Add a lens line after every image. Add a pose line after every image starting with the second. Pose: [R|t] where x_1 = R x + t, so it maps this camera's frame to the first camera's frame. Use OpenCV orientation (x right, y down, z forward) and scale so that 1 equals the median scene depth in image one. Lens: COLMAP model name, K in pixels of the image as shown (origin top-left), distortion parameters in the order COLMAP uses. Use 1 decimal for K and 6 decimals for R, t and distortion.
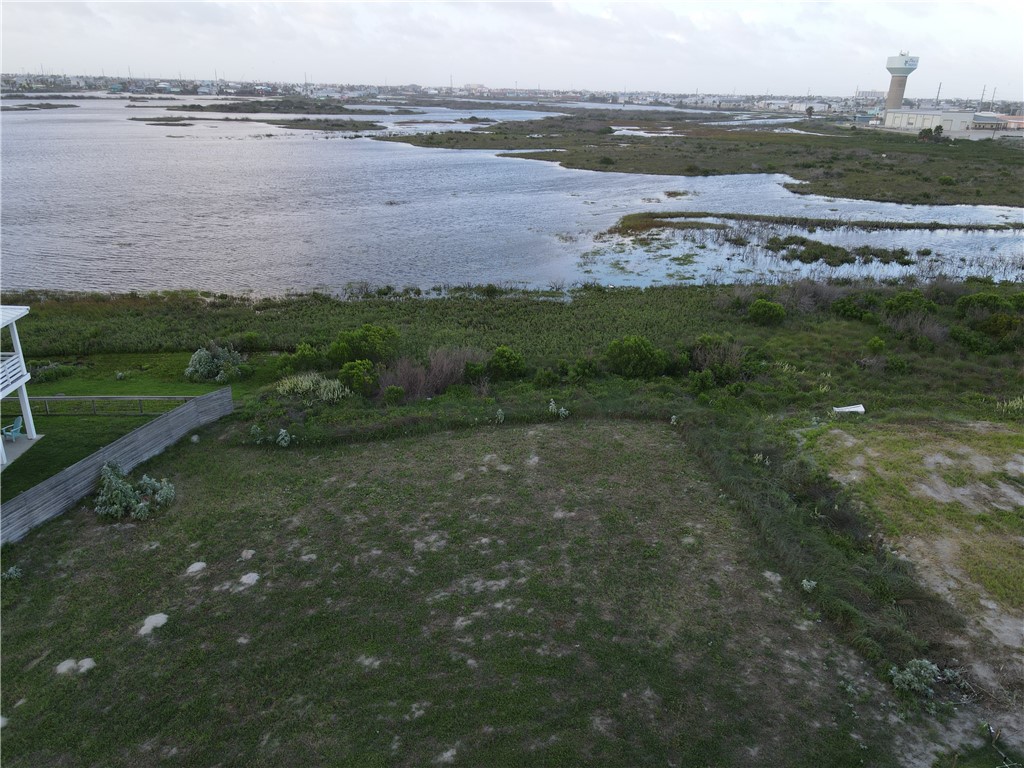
lens RADIAL K [[743.8, 0, 509.2], [0, 743.8, 388.8], [0, 0, 1]] dist [-0.001919, 0.034120]
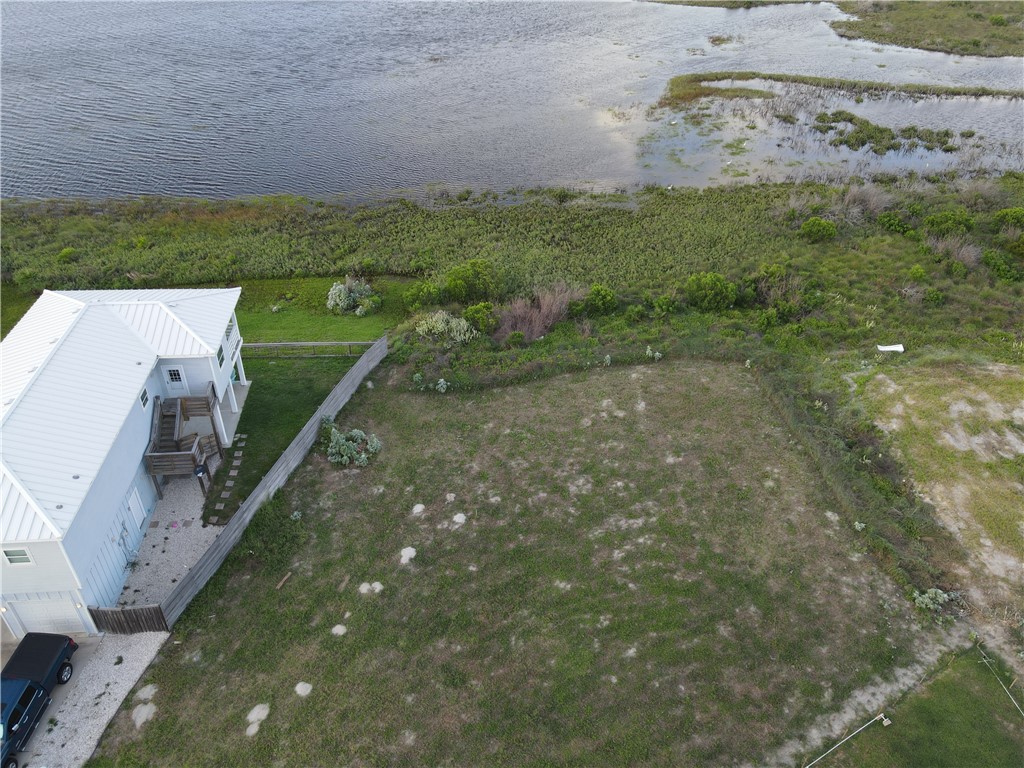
lens RADIAL K [[746.2, 0, 508.8], [0, 746.2, 382.6], [0, 0, 1]] dist [0.000156, 0.026021]
pose [[0.999974, 0.006692, 0.002721, -0.185136], [-0.007155, 0.969464, 0.245130, -0.237095], [-0.000998, -0.245143, 0.969486, -0.209094]]
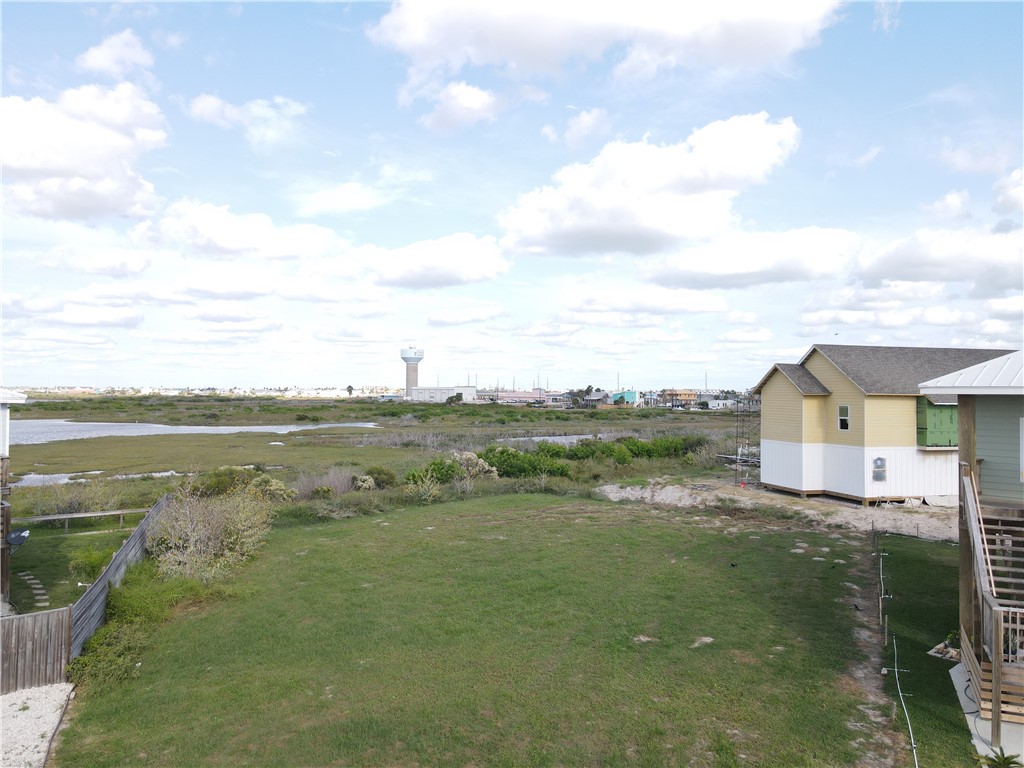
lens RADIAL K [[746.2, 0, 508.8], [0, 746.2, 382.6], [0, 0, 1]] dist [0.000156, 0.026021]
pose [[0.817121, -0.010116, 0.576378, -0.602815], [0.227530, 0.924329, -0.306343, 0.270370], [-0.529664, 0.381462, 0.757590, -0.029213]]
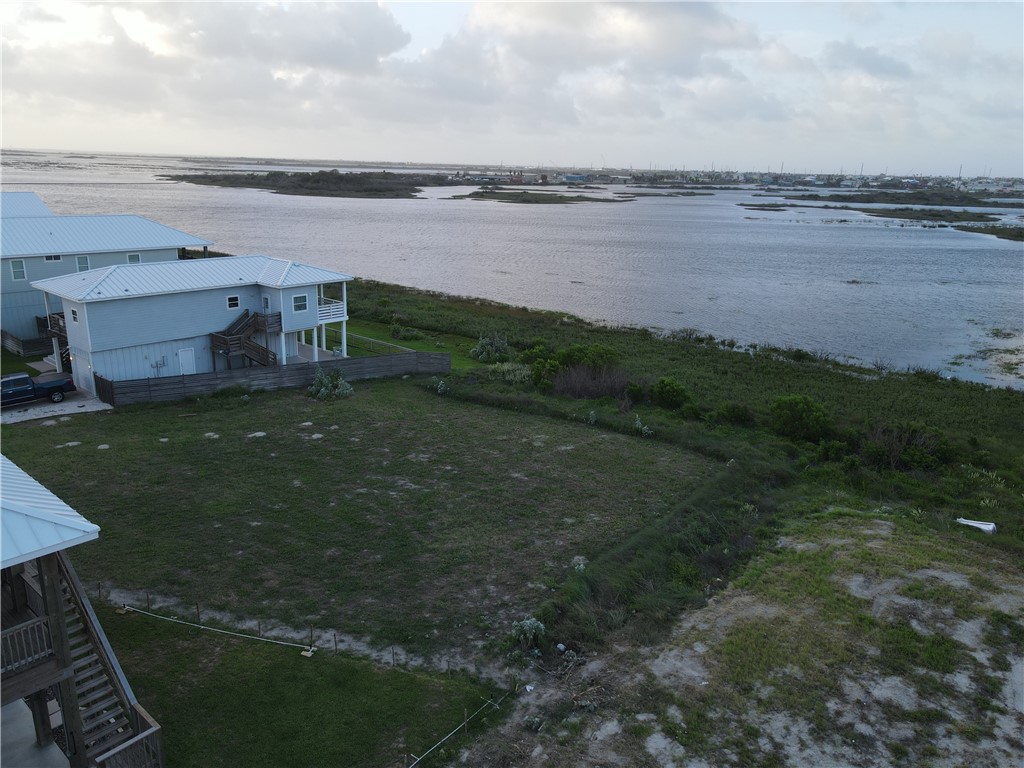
lens RADIAL K [[749.5, 0, 512.0], [0, 749.5, 384.0], [0, 0, 1]] dist [-0.009797, 0.054937]
pose [[0.694457, 0.196940, -0.692058, 0.719070], [-0.279620, 0.960083, -0.007377, 0.031188], [0.662980, 0.198636, 0.721804, 0.073233]]
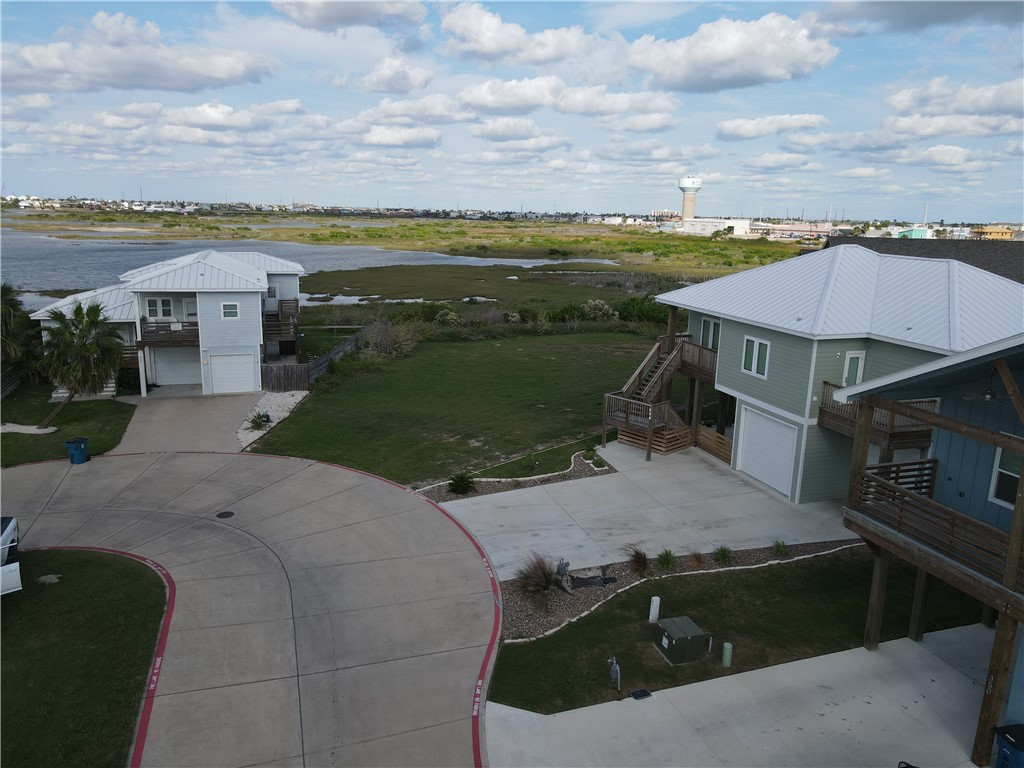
lens RADIAL K [[723.0, 0, 512.0], [0, 723.0, 384.0], [0, 0, 1]] dist [0.003850, 0.045056]
pose [[0.971769, -0.051696, 0.230200, -0.508016], [0.085274, 0.986699, -0.138394, 0.419289], [-0.219983, 0.154117, 0.963252, -0.685610]]
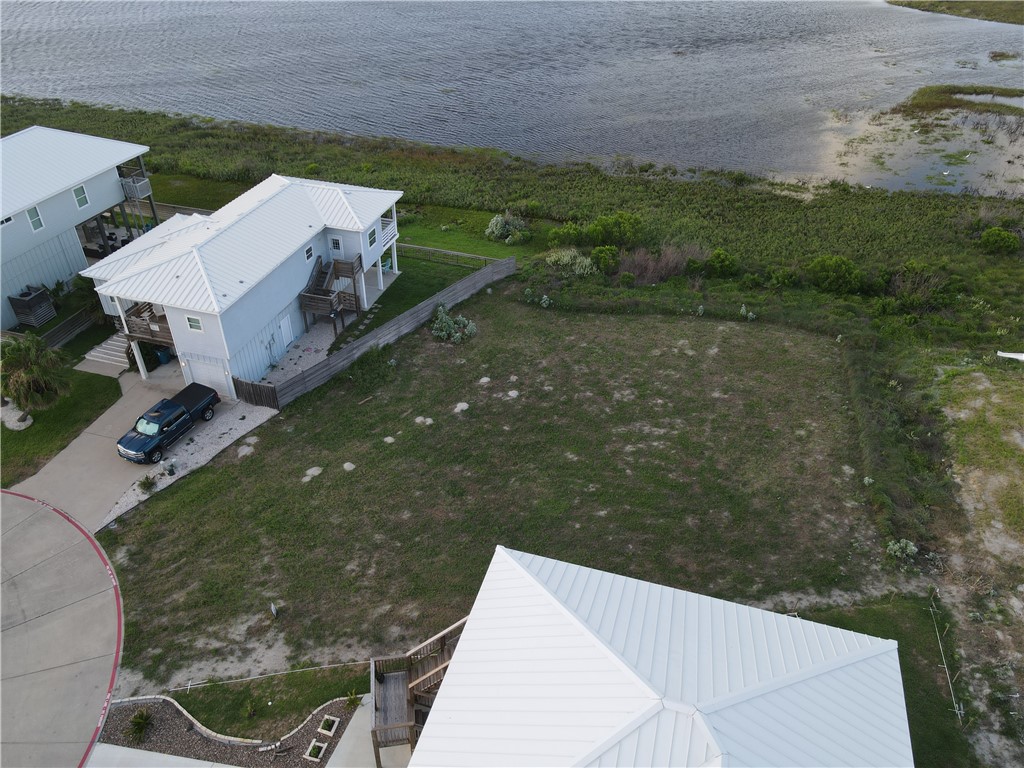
lens RADIAL K [[746.2, 0, 508.8], [0, 746.2, 382.6], [0, 0, 1]] dist [0.000156, 0.026021]
pose [[0.929119, 0.212248, -0.302801, 0.104513], [-0.134566, 0.956793, 0.257758, -0.143647], [0.344427, -0.198741, 0.917536, -0.387607]]
